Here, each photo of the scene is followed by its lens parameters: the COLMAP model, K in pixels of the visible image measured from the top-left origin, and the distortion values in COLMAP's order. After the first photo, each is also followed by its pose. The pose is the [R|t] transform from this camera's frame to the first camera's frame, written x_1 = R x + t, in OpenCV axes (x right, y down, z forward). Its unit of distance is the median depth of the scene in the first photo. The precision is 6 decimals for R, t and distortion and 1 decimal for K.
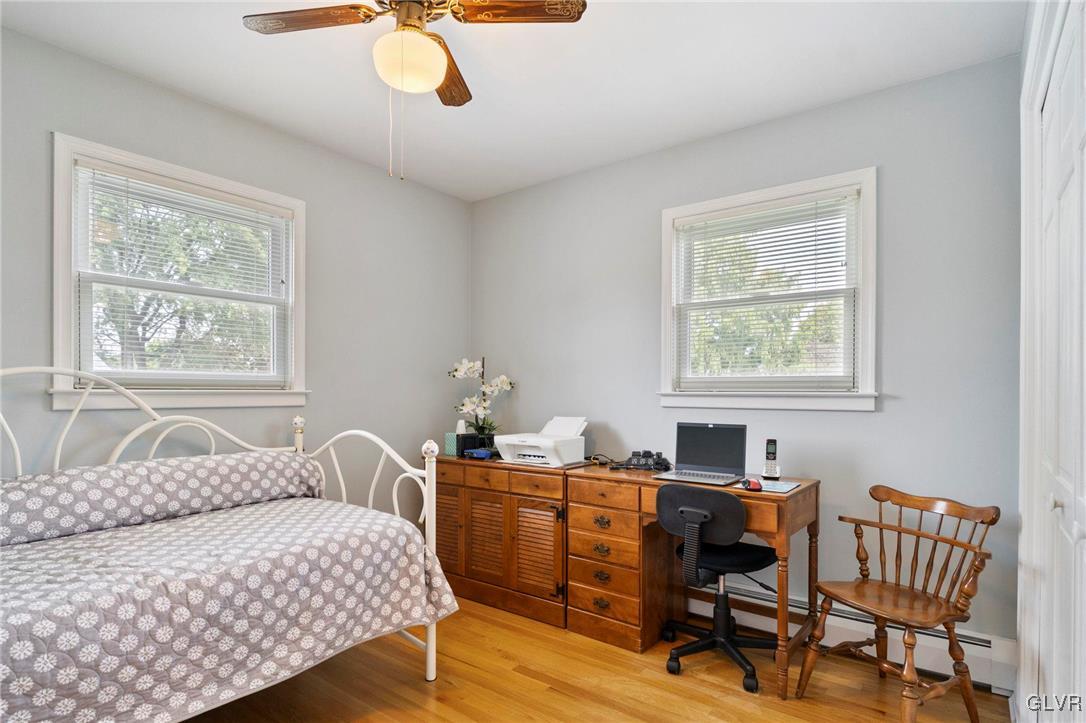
lens RADIAL K [[583.5, 0, 543.3], [0, 583.5, 394.6], [0, 0, 1]] dist [0.001812, 0.000502]
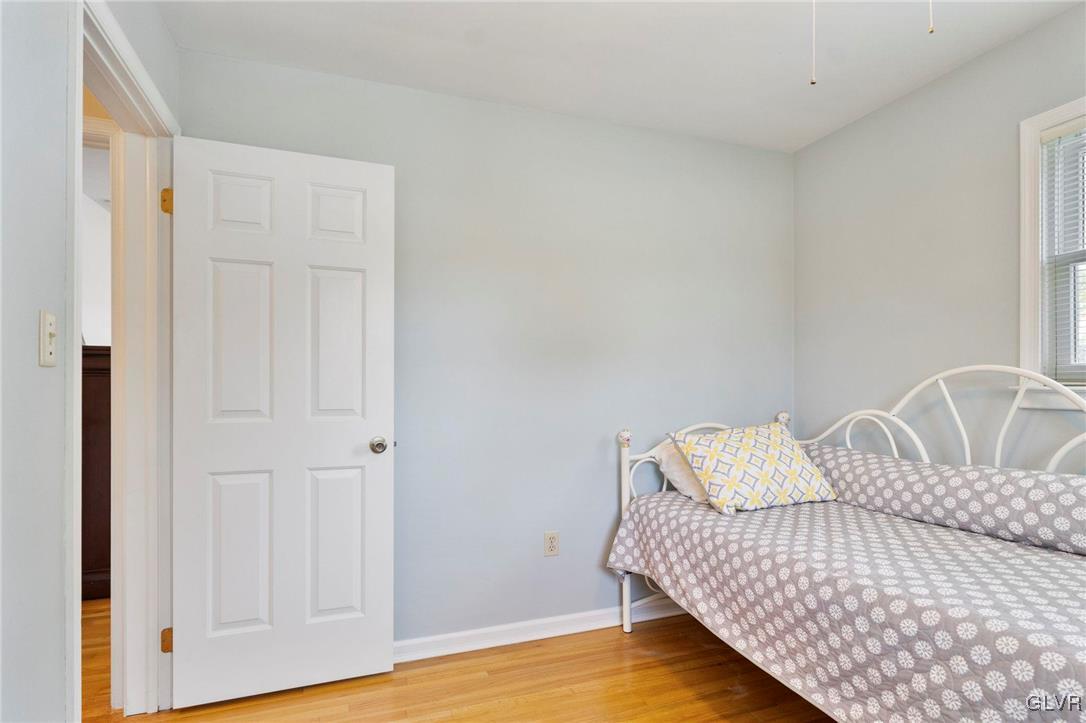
lens RADIAL K [[563.0, 0, 547.9], [0, 563.0, 384.2], [0, 0, 1]] dist [-0.001032, -0.000360]
pose [[-0.534971, -0.003881, -0.844861, 0.454502], [-0.004749, 0.999987, -0.001586, -0.009850], [0.844857, 0.003164, -0.534983, 1.012797]]
